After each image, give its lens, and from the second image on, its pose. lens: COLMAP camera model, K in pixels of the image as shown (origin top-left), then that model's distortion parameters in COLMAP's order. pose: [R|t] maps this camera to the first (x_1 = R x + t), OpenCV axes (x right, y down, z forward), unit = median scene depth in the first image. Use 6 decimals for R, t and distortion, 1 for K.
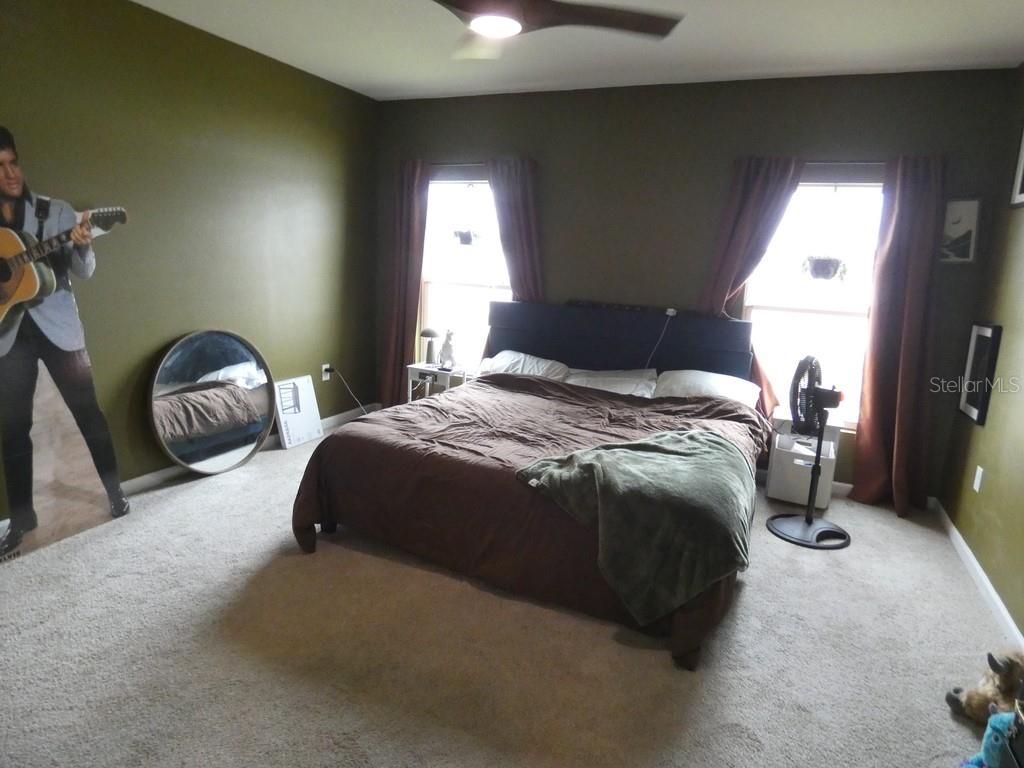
lens RADIAL K [[613.7, 0, 496.7], [0, 613.7, 367.0], [0, 0, 1]] dist [-0.017805, 0.000468]
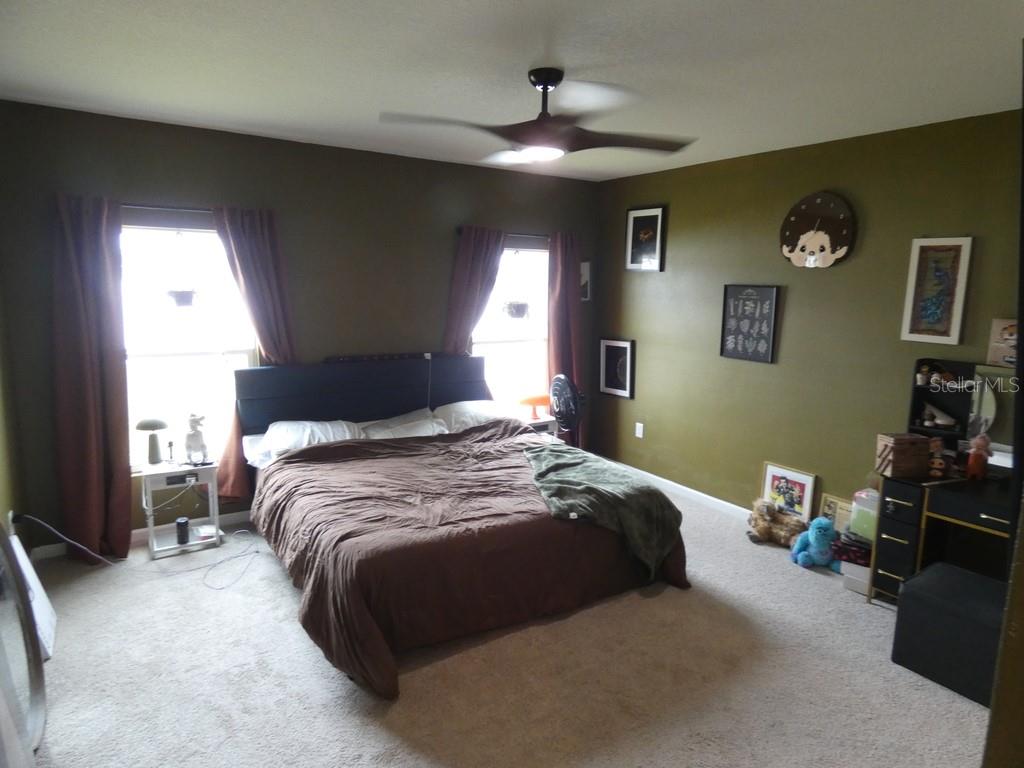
lens RADIAL K [[613.7, 0, 515.1], [0, 613.7, 383.5], [0, 0, 1]] dist [-0.017805, 0.000468]
pose [[0.525861, -0.173713, 0.832643, -0.676673], [0.163771, 0.981284, 0.101293, -0.147563], [-0.834655, 0.083097, 0.544468, 0.284203]]
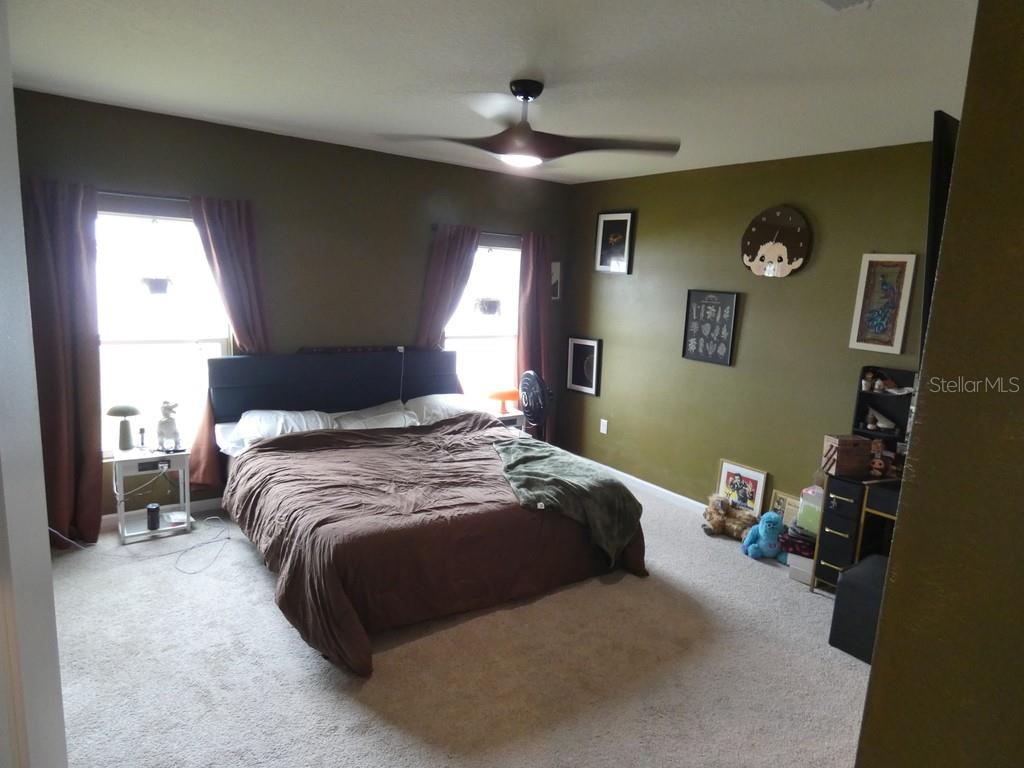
lens RADIAL K [[613.7, 0, 513.2], [0, 613.7, 387.6], [0, 0, 1]] dist [-0.017805, 0.000468]
pose [[0.484806, -0.174068, 0.857125, -0.713324], [0.132622, 0.983294, 0.124677, -0.155230], [-0.864508, 0.053229, 0.499792, 0.272800]]
